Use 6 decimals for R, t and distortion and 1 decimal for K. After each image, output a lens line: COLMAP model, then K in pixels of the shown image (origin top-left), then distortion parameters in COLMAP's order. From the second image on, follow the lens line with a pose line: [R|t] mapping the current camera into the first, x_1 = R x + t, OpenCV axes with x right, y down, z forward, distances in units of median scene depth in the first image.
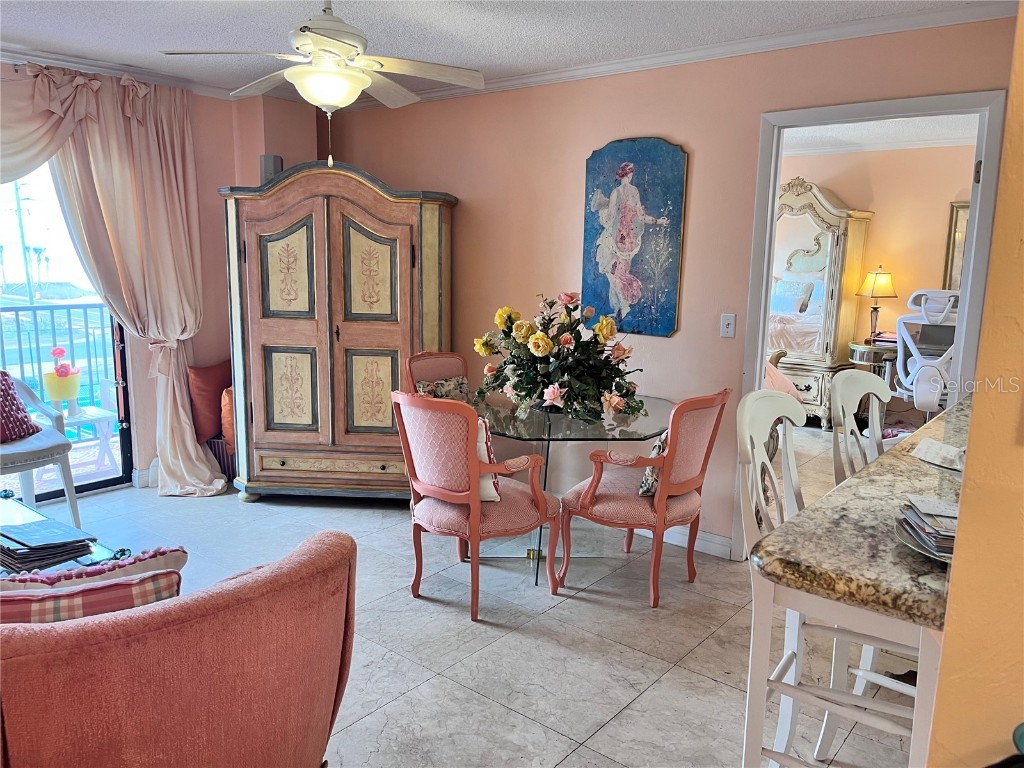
lens RADIAL K [[777.0, 0, 508.4], [0, 777.0, 390.2], [0, 0, 1]] dist [0.070420, -0.091838]
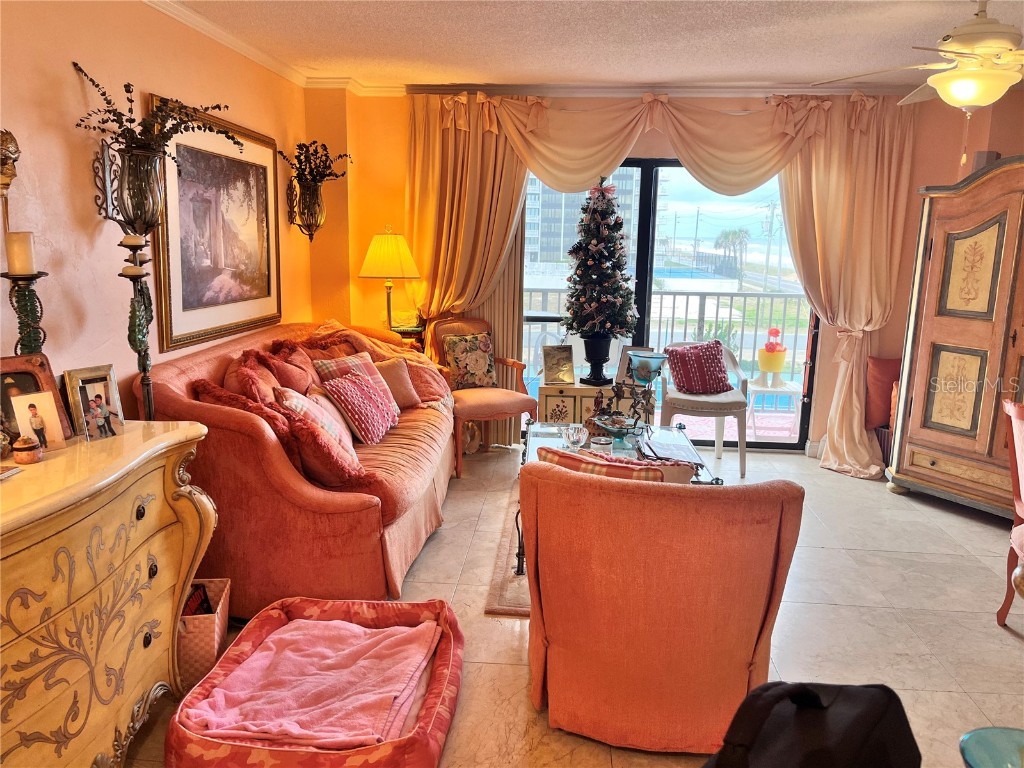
lens RADIAL K [[777.0, 0, 508.4], [0, 777.0, 390.2], [0, 0, 1]] dist [0.070420, -0.091838]
pose [[0.575454, 0.157700, -0.802486, 0.191141], [-0.155115, 0.984468, 0.082231, 0.003980], [0.802989, 0.077158, 0.590978, -0.030121]]
